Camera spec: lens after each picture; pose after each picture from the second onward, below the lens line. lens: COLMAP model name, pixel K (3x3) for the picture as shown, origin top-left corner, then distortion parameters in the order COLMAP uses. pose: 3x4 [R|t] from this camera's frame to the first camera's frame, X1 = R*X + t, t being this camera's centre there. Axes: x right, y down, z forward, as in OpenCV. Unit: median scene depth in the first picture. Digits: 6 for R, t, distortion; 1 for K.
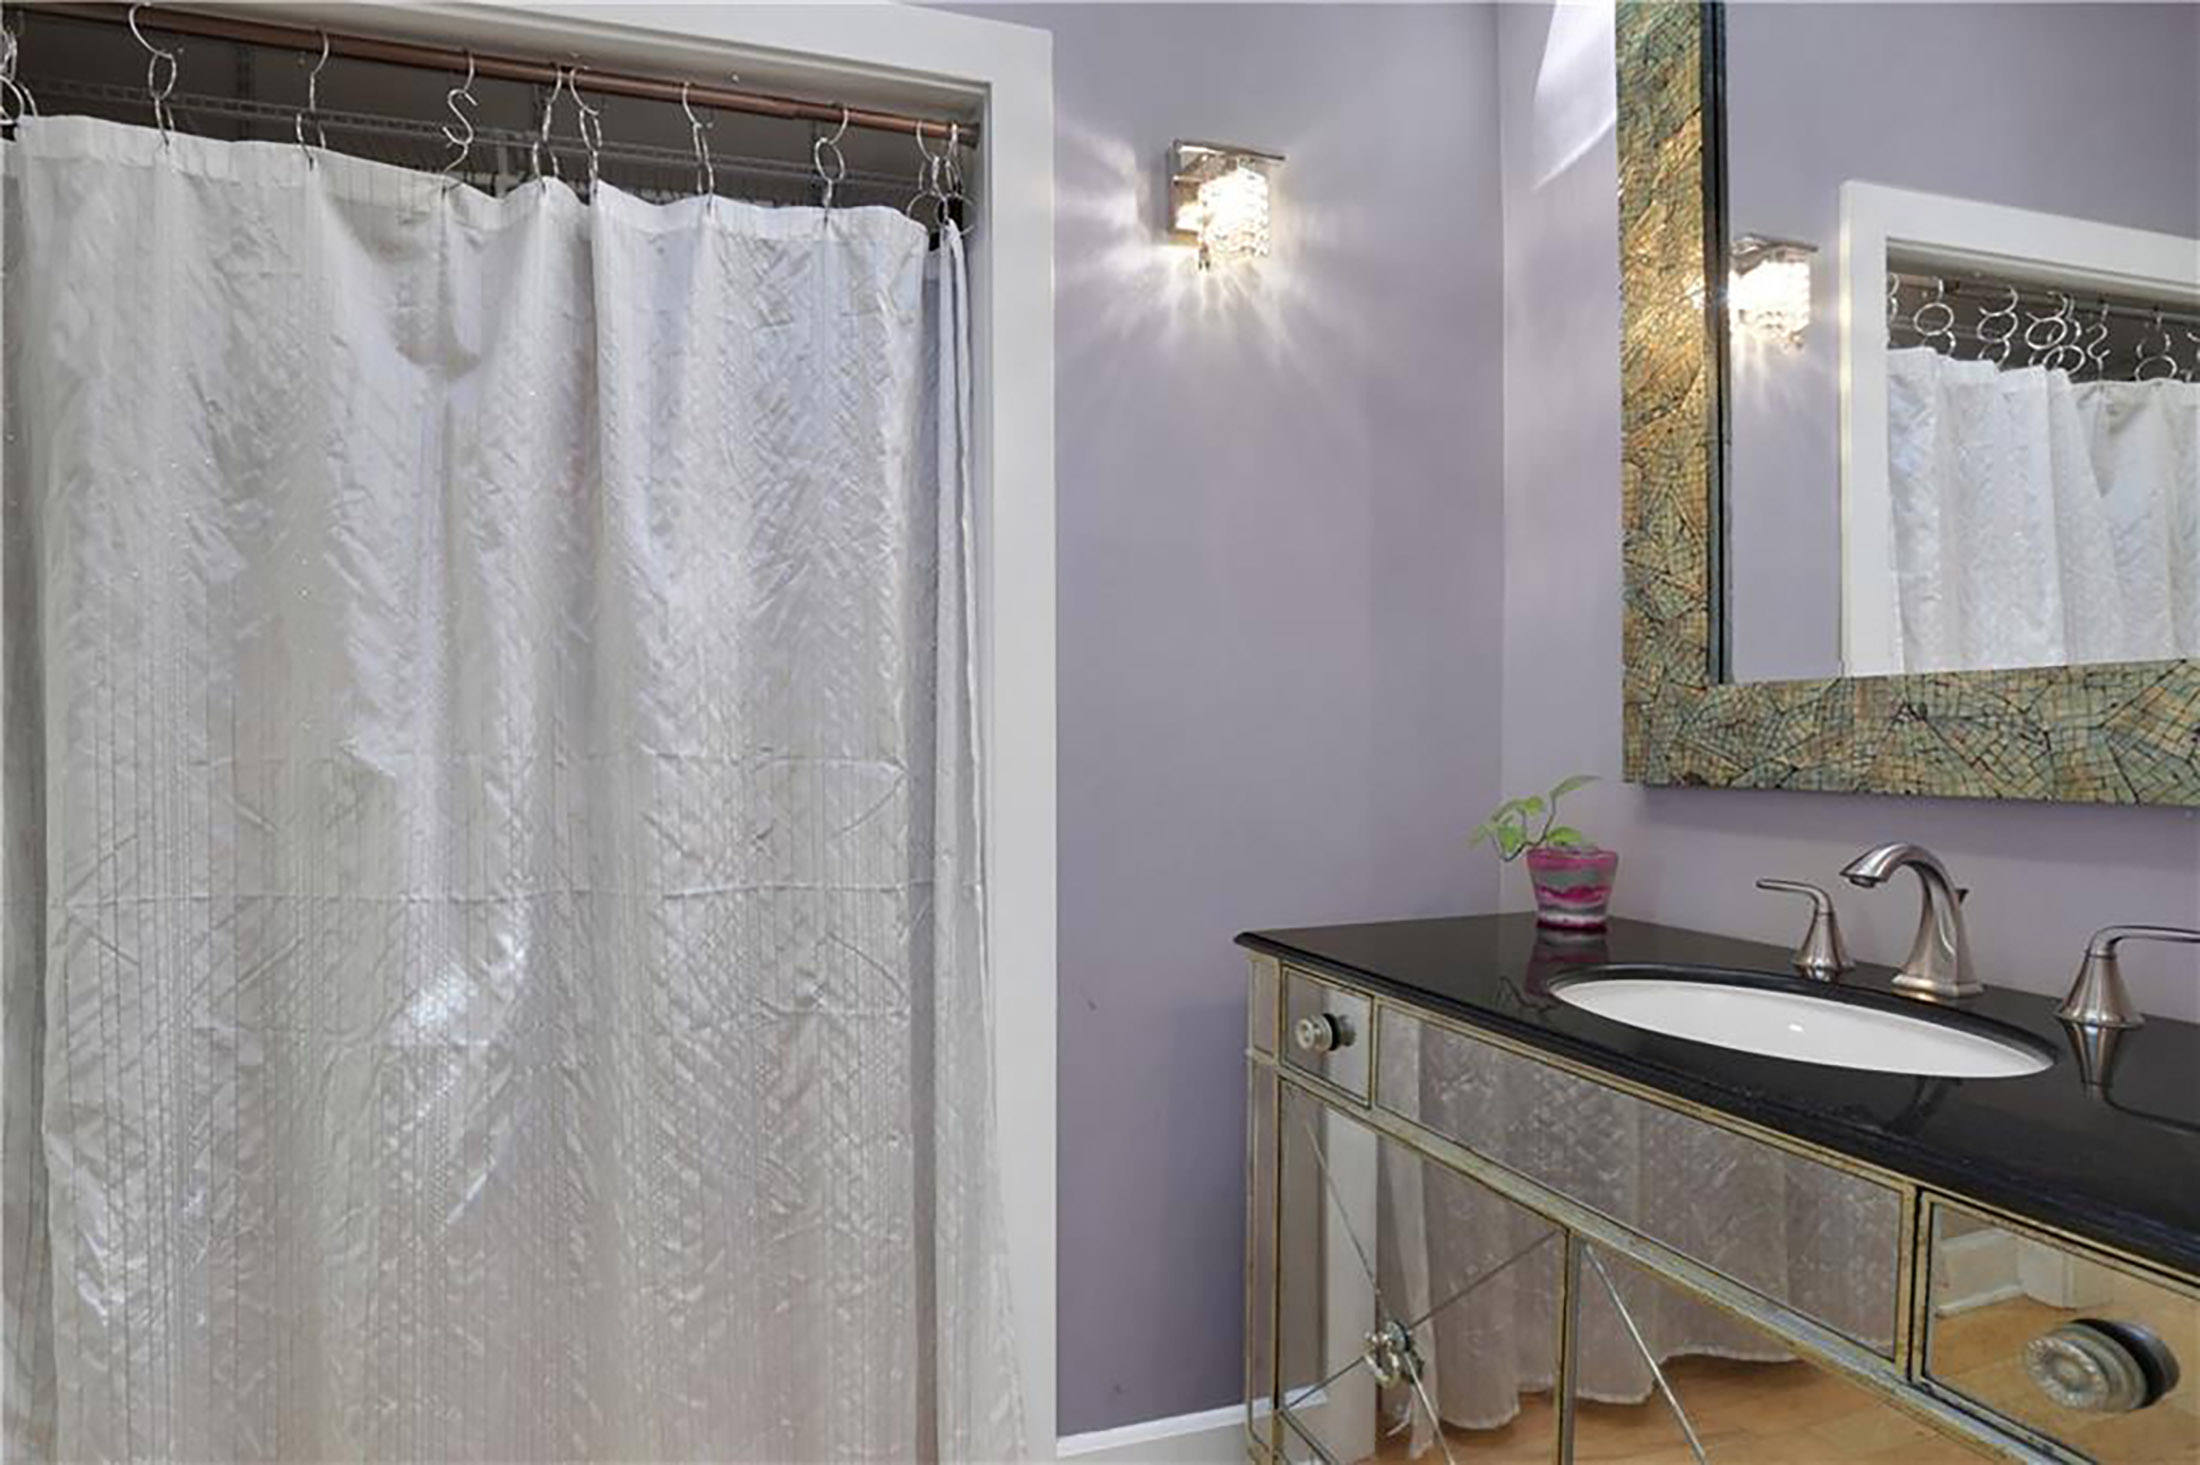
lens RADIAL K [[1168.4, 0, 1096.7], [0, 1168.4, 792.9], [0, 0, 1]] dist [-0.083676, 0.045851]
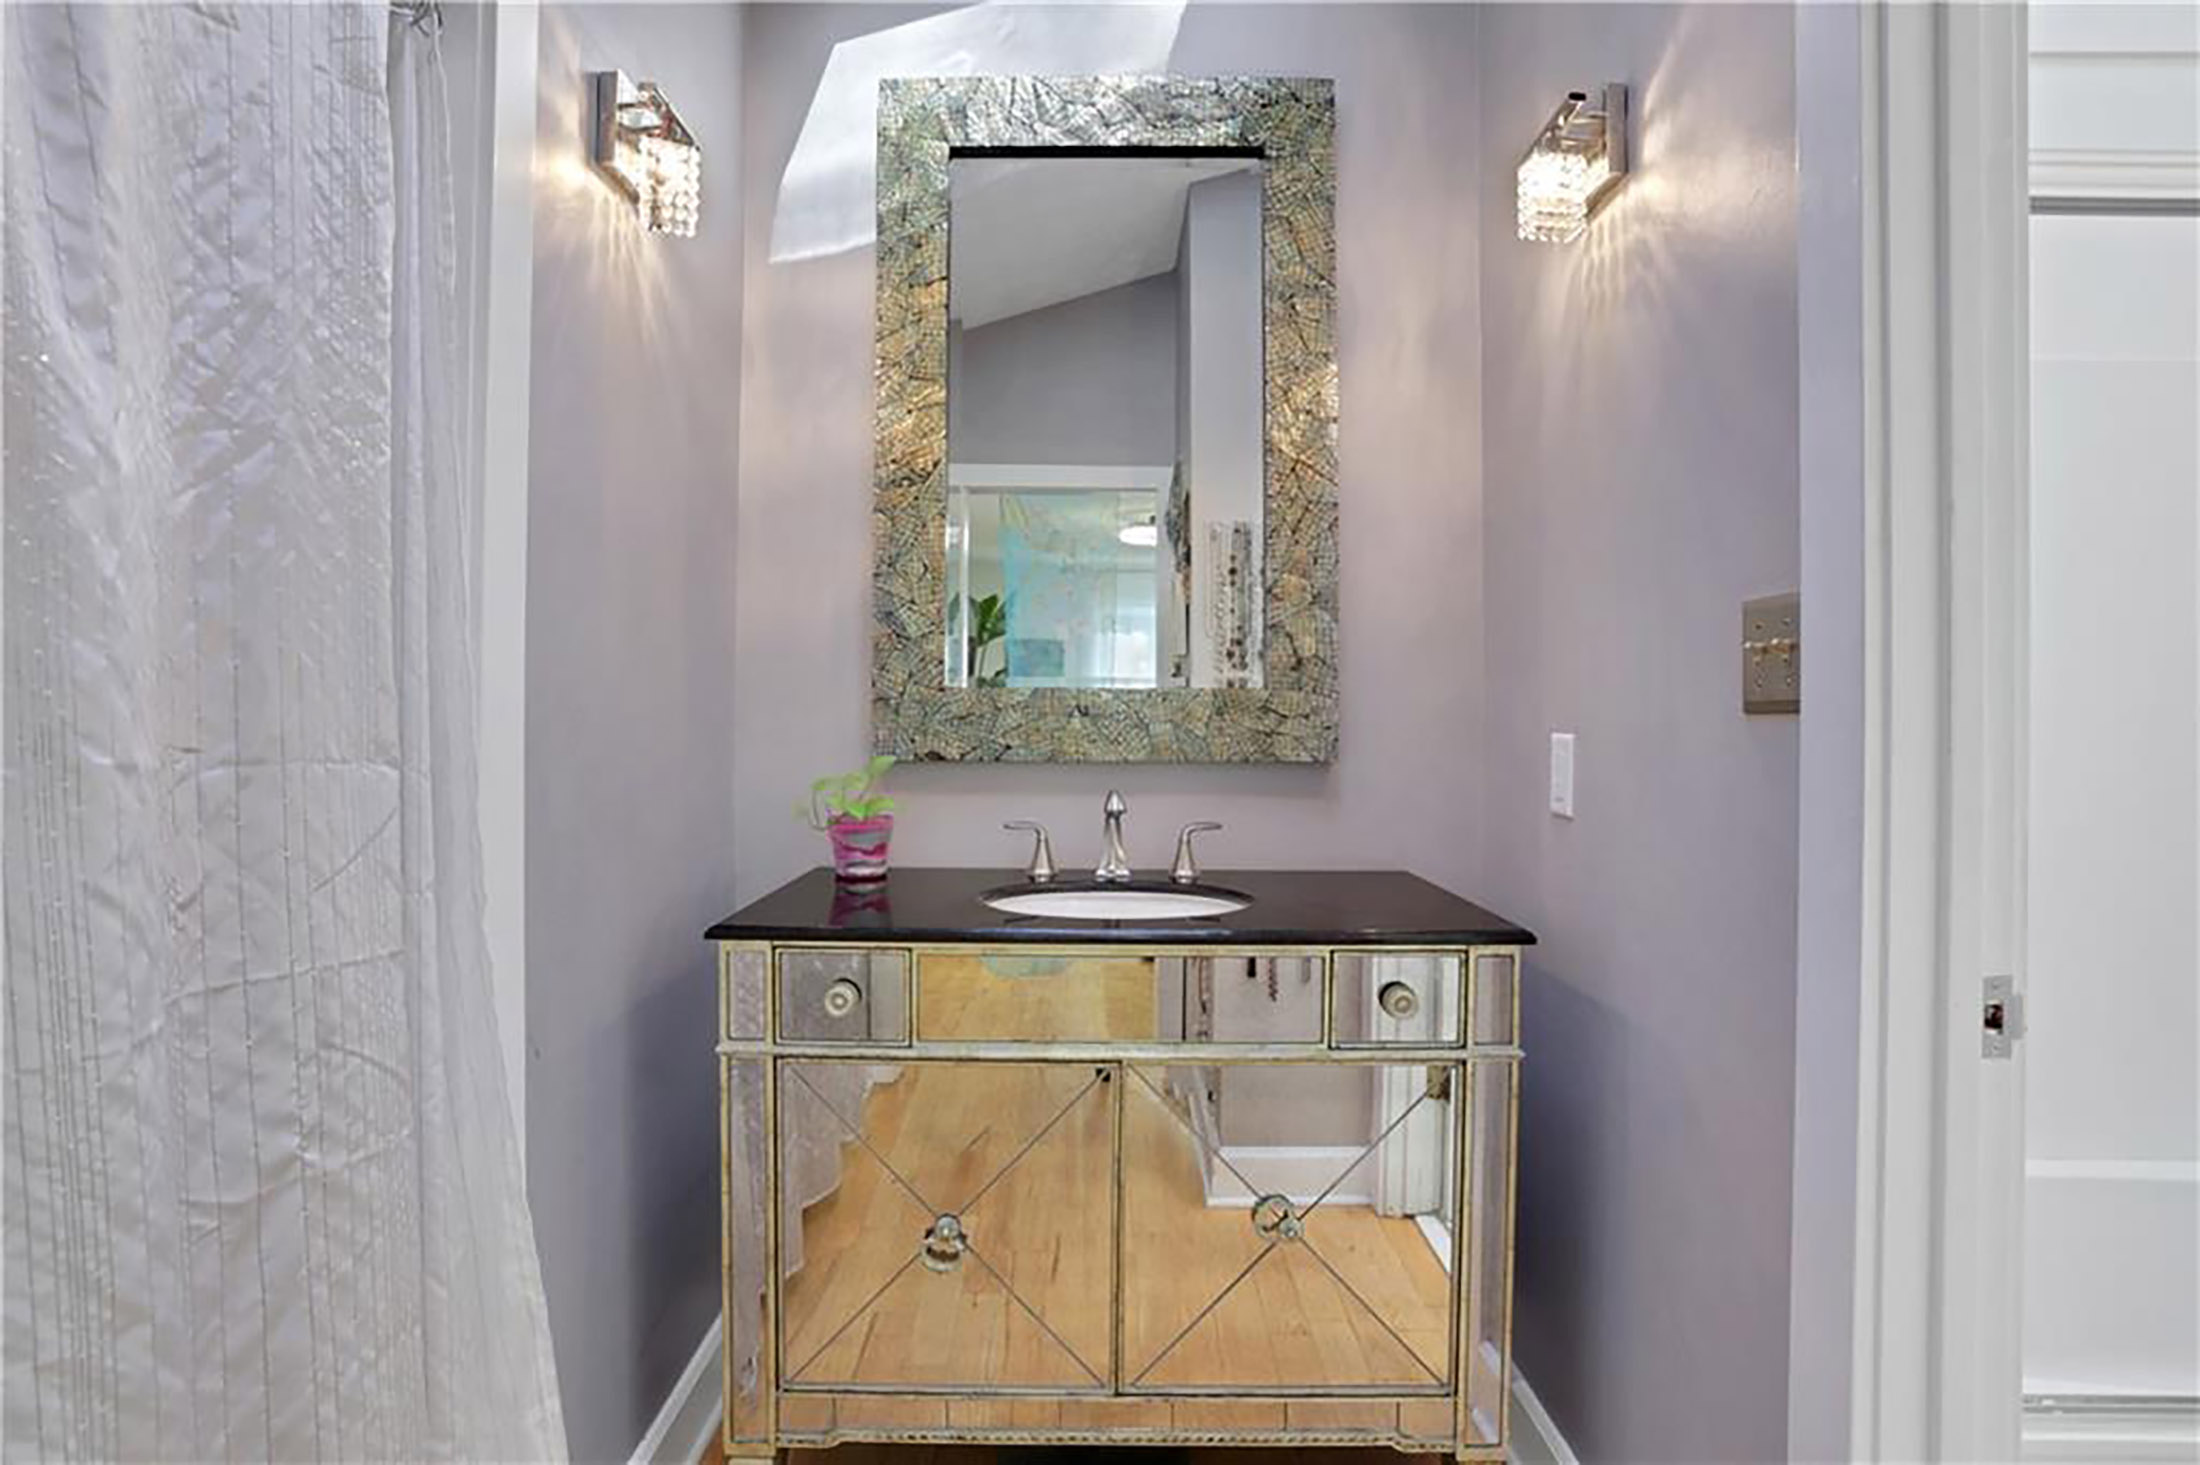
lens RADIAL K [[1093.2, 0, 1076.3], [0, 1093.2, 713.7], [0, 0, 1]] dist [-0.067080, 0.034688]
pose [[0.299031, 0.007975, 0.954210, -0.653348], [0.035502, 0.999180, -0.019476, -0.029896], [-0.953583, 0.039700, 0.298502, 0.434582]]
